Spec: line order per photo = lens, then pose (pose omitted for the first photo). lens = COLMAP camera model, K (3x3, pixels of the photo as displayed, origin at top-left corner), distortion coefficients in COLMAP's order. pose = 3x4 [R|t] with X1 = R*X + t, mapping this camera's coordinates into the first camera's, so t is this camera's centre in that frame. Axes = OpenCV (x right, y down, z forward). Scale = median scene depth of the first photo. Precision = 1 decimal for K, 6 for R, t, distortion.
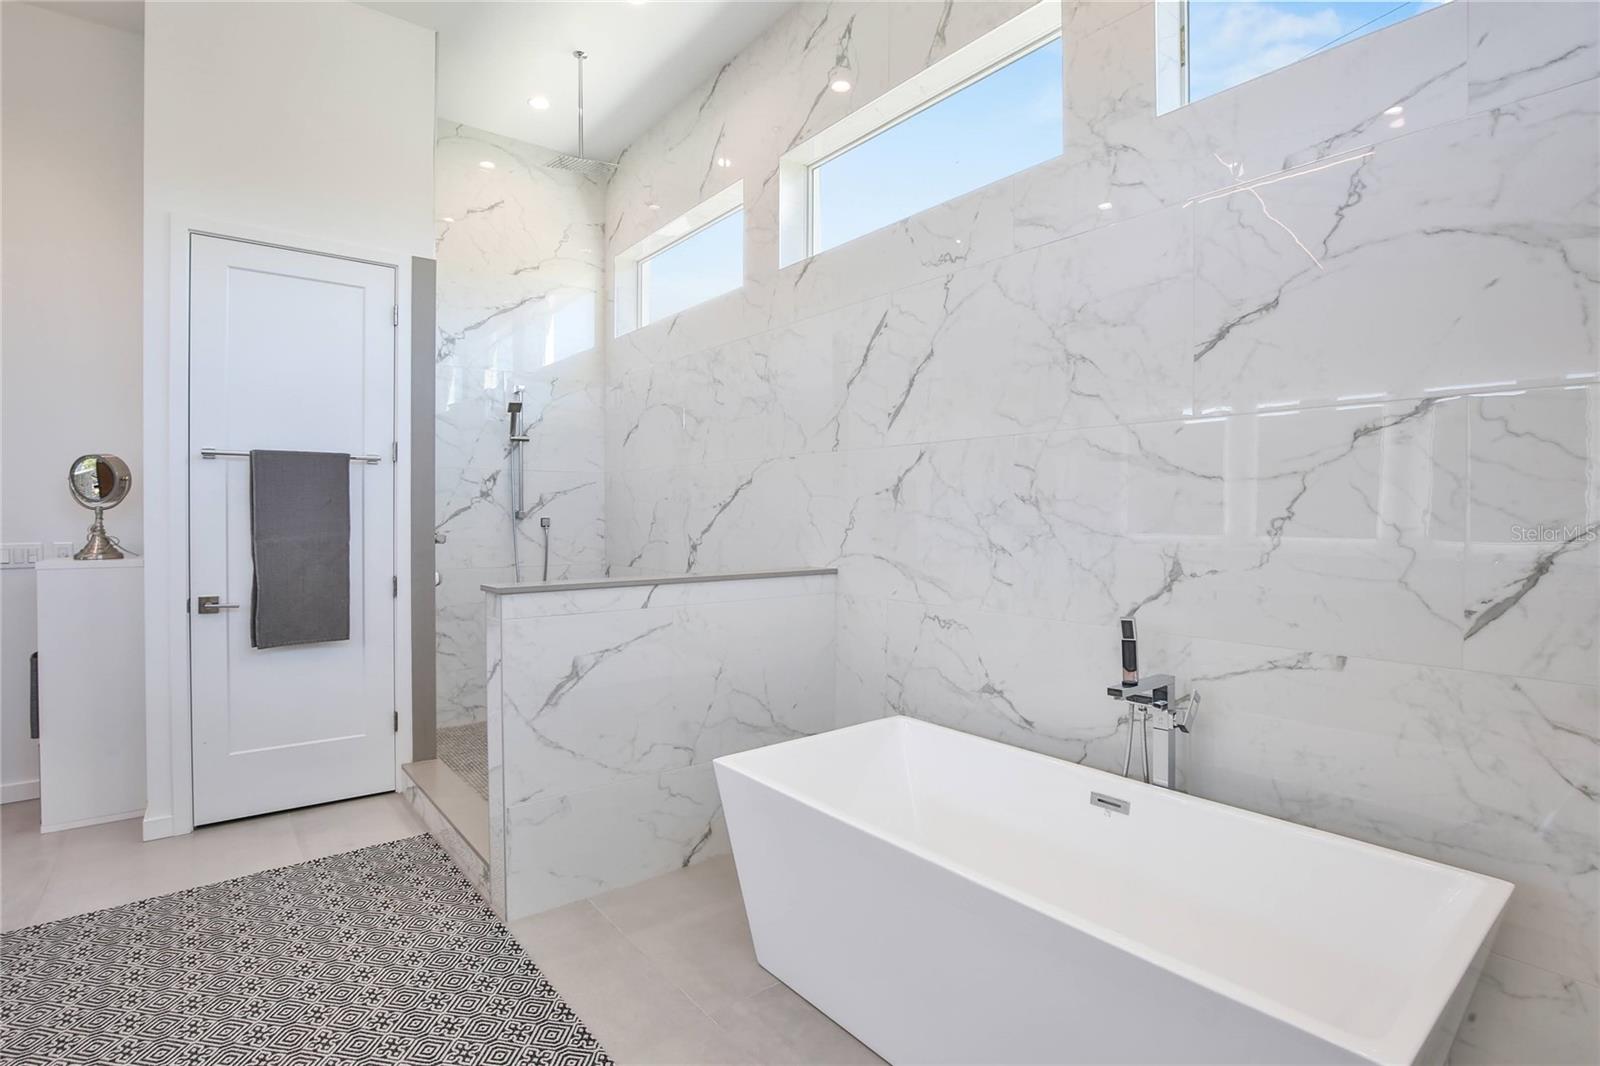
lens RADIAL K [[771.1, 0, 797.1], [0, 771.1, 526.1], [0, 0, 1]] dist [-0.022172, 0.003587]
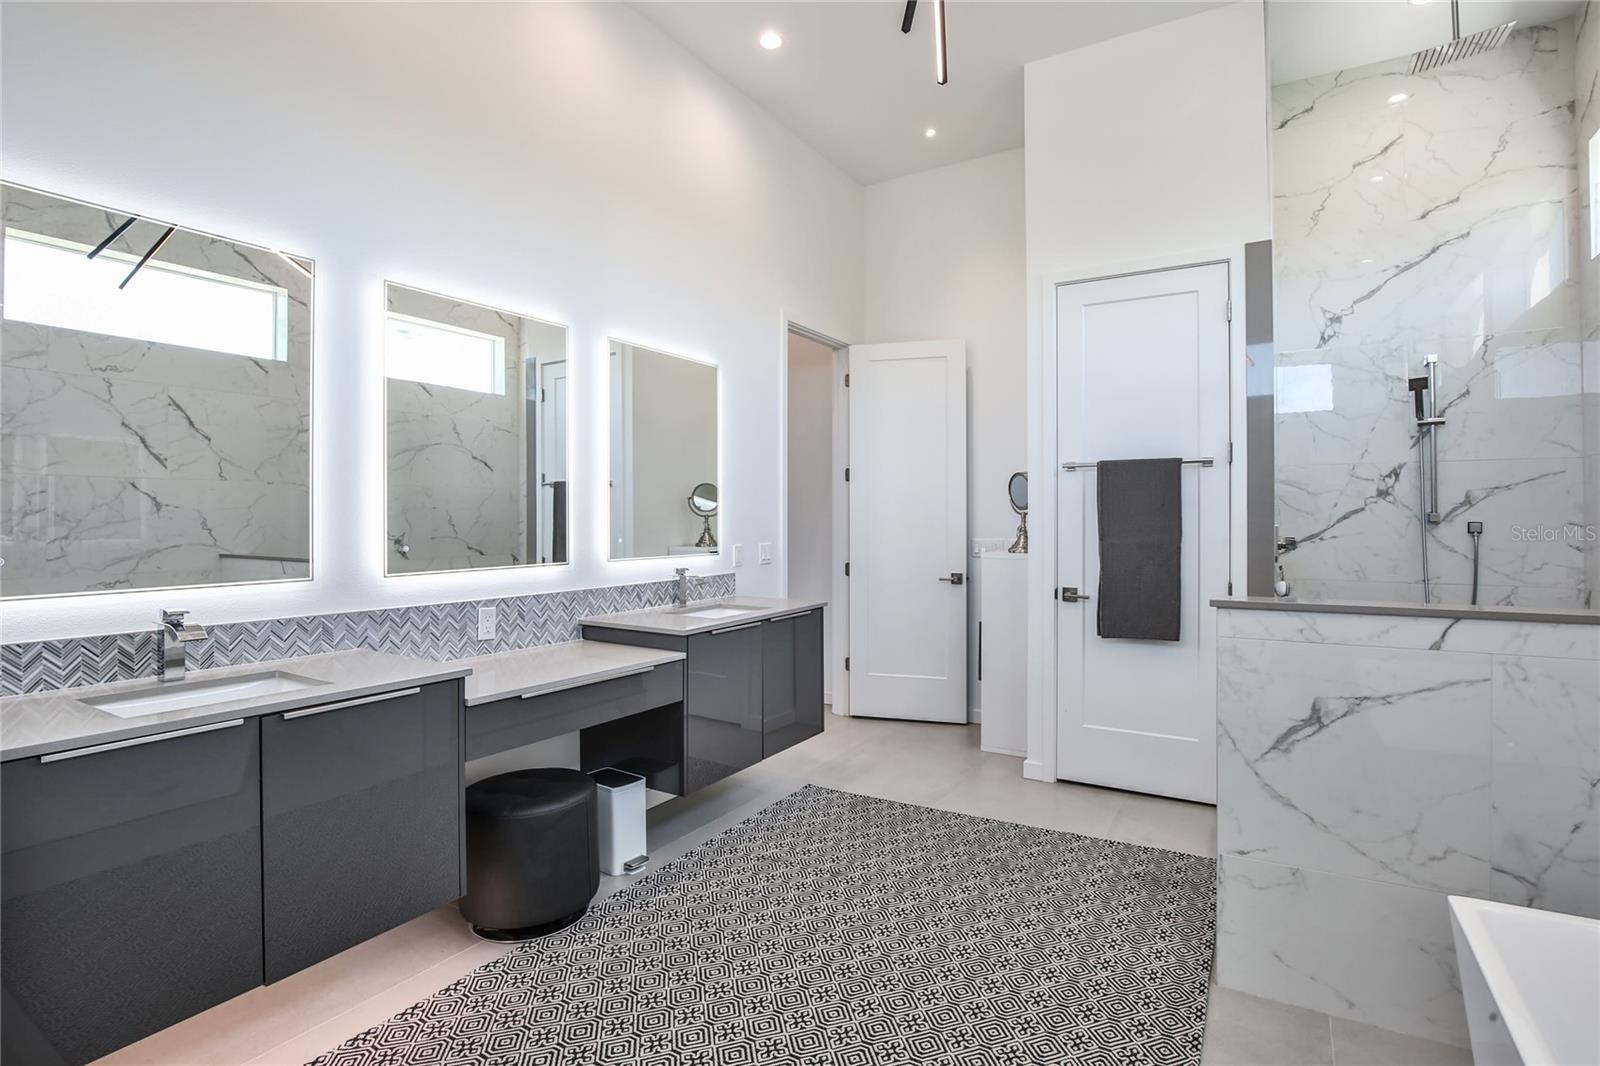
lens RADIAL K [[771.1, 0, 803.0], [0, 771.1, 511.5], [0, 0, 1]] dist [-0.022172, 0.003587]
pose [[0.389040, -0.009751, -0.921169, 0.164905], [-0.012569, 0.999795, -0.015892, -0.000992], [0.921135, 0.017761, 0.388838, 0.150936]]
